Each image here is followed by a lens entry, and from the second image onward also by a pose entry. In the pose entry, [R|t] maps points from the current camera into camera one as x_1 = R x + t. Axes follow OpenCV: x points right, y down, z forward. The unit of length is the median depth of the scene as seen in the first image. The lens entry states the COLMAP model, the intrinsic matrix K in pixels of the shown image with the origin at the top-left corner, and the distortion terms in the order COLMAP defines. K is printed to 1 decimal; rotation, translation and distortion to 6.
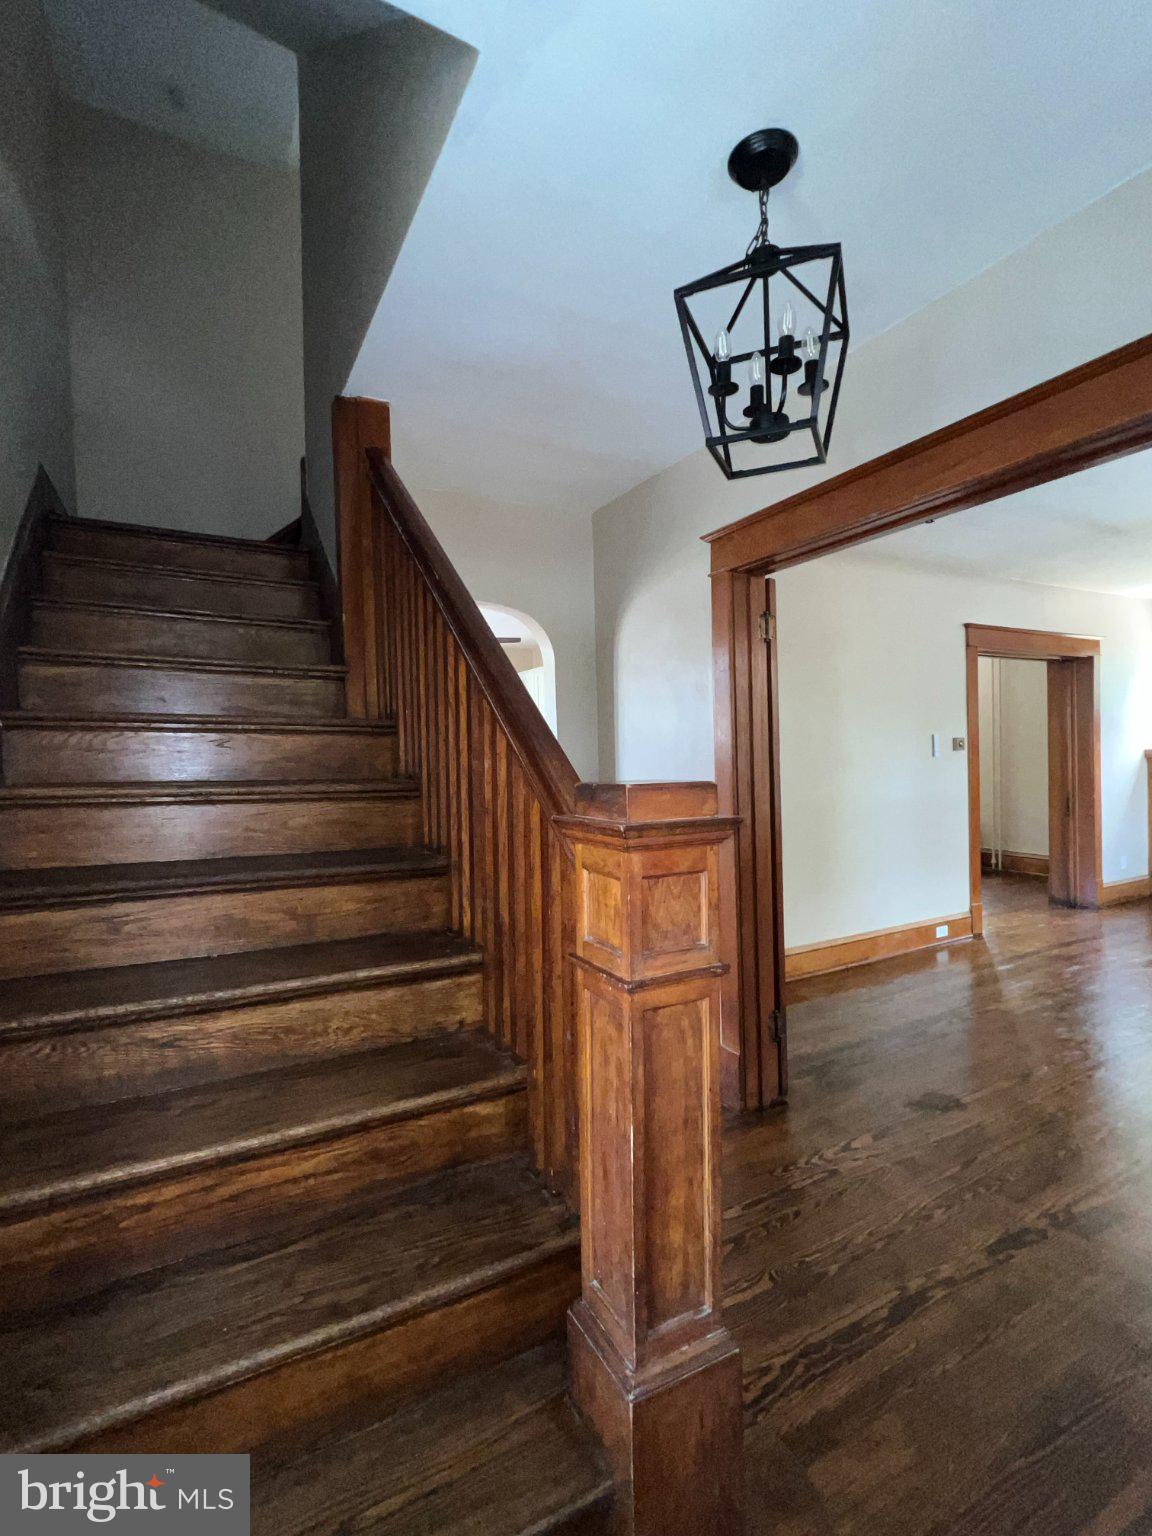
lens RADIAL K [[717.1, 0, 581.2], [0, 717.1, 760.7], [0, 0, 1]] dist [-0.000415, -0.000625]
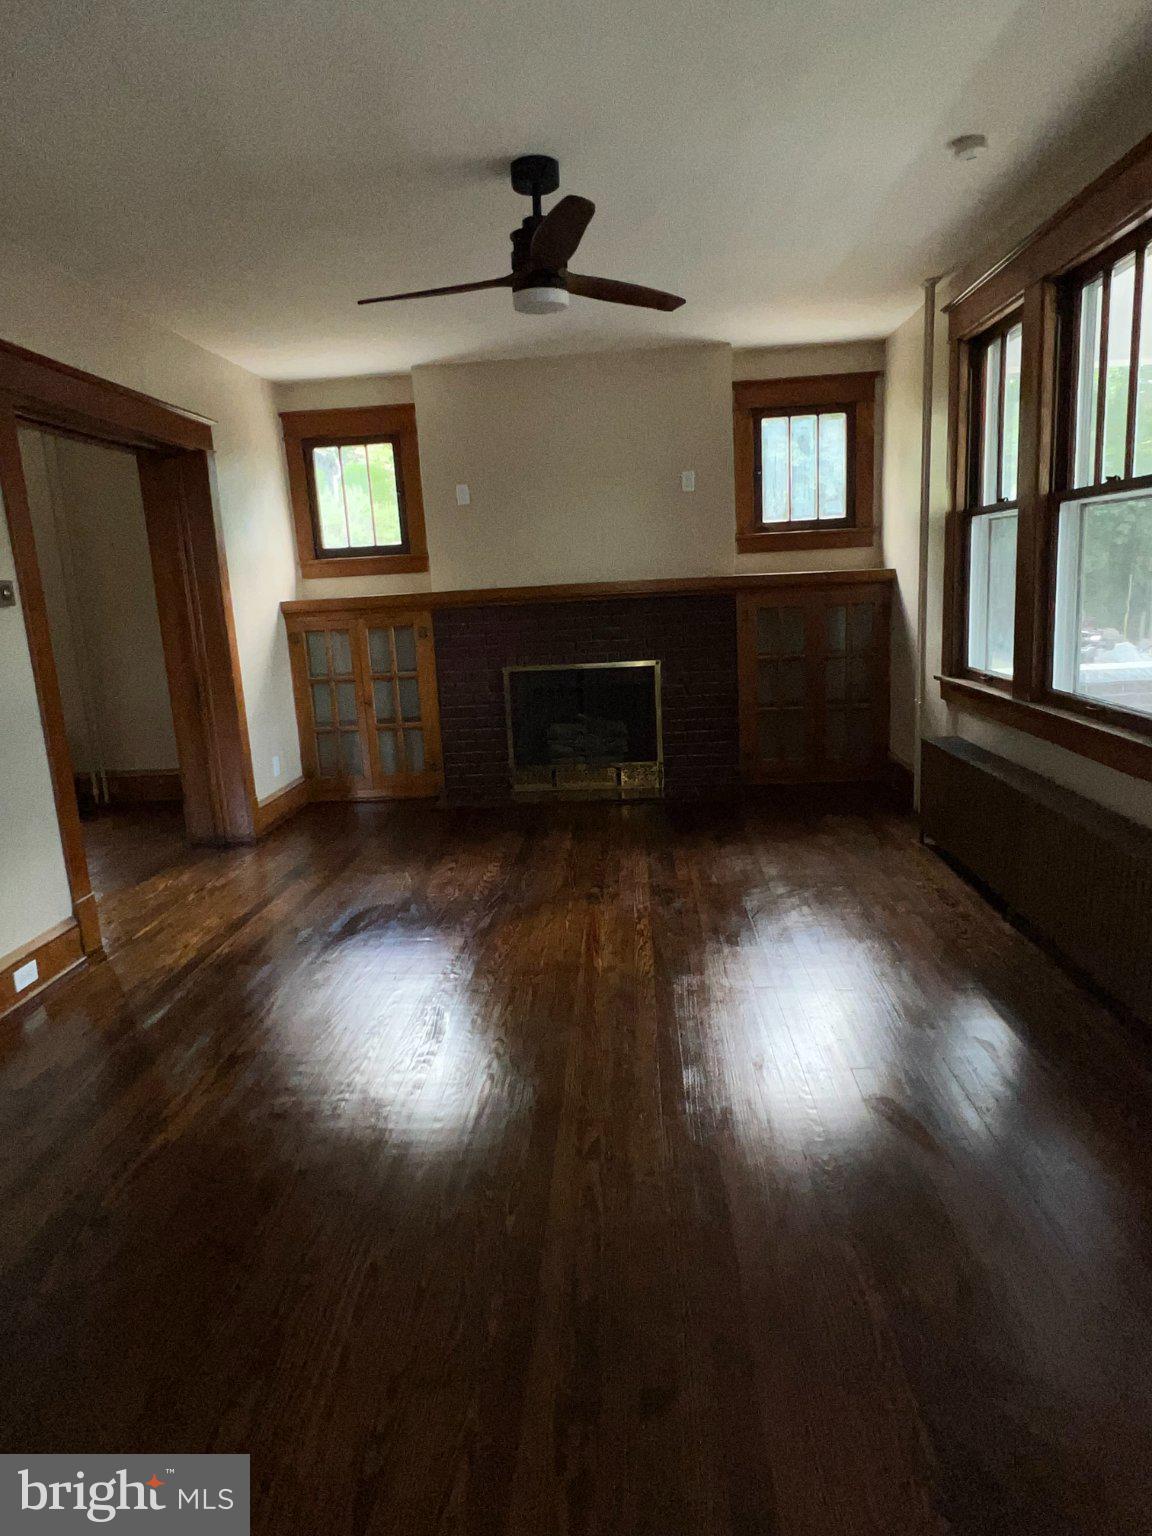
lens RADIAL K [[926.9, 0, 577.6], [0, 926.9, 771.7], [0, 0, 1]] dist [0.000816, 0.000345]
pose [[0.521681, -0.180868, 0.833748, 0.160578], [0.051613, 0.982170, 0.180771, 0.000597], [-0.851578, -0.051273, 0.521714, 0.287856]]
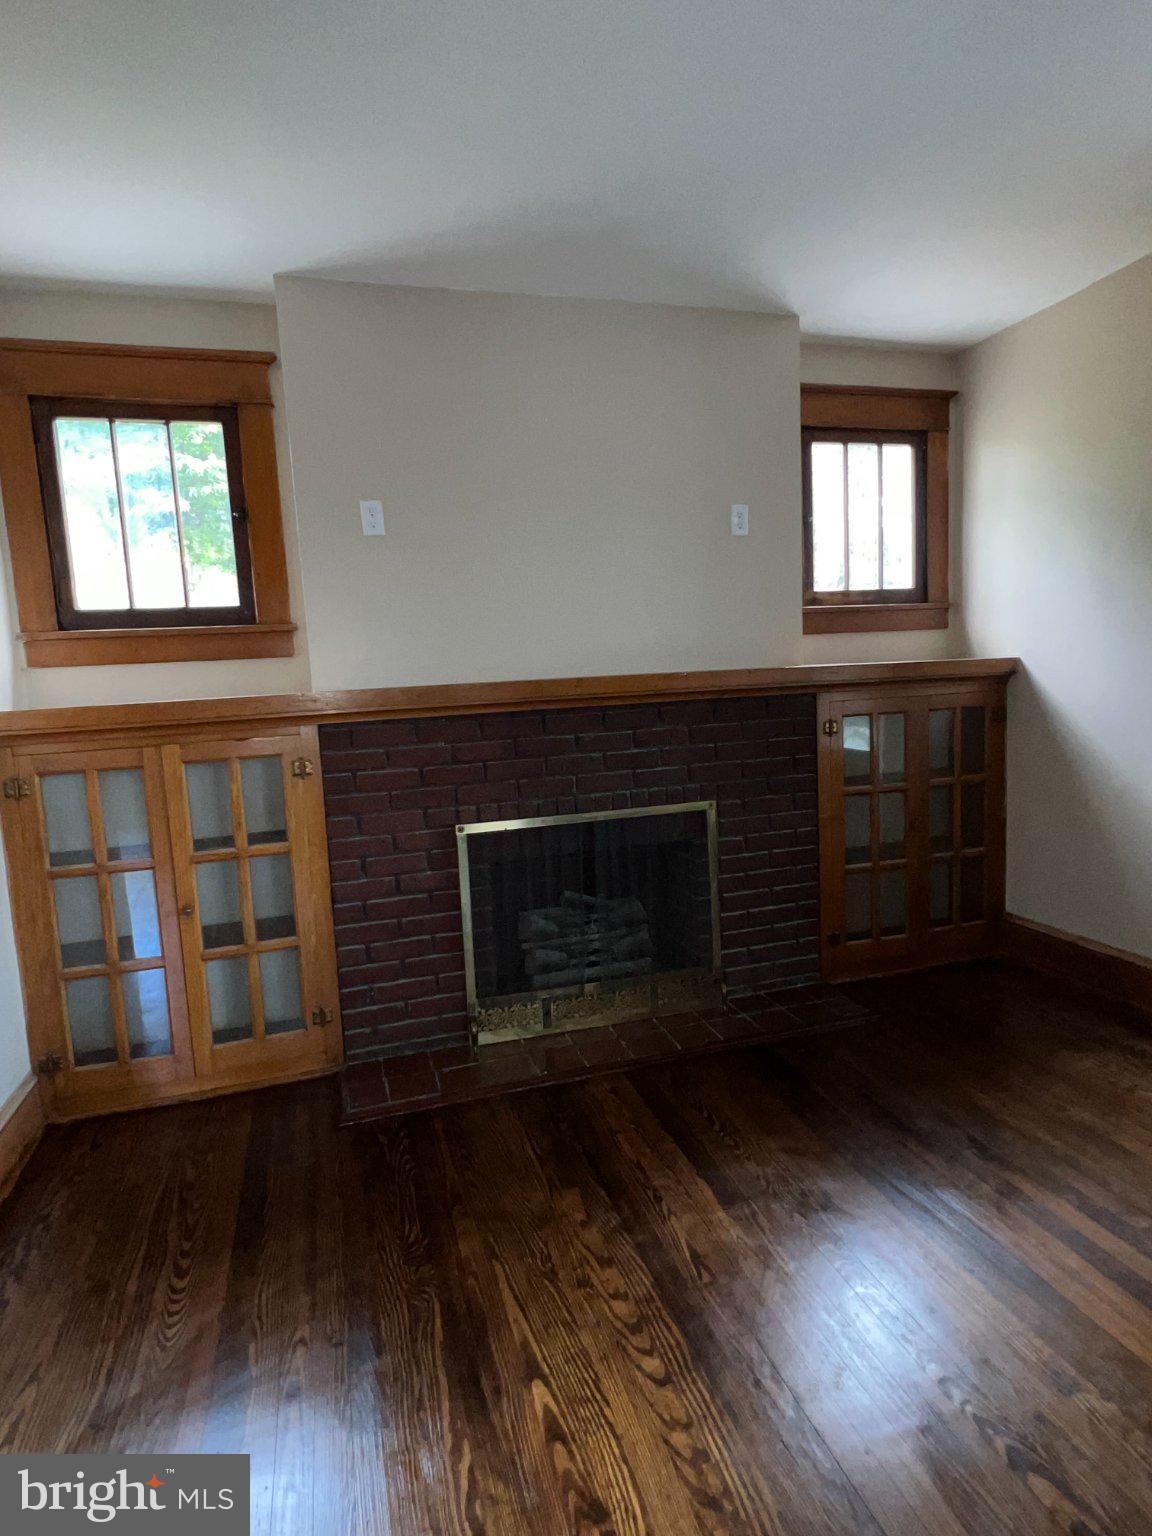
lens RADIAL K [[809.9, 0, 560.7], [0, 809.9, 765.6], [0, 0, 1]] dist [-0.001967, -0.001855]
pose [[0.195491, -0.103182, 0.975262, 0.538153], [0.055482, 0.994021, 0.094046, -0.011734], [-0.979135, 0.035724, 0.200047, 0.751269]]
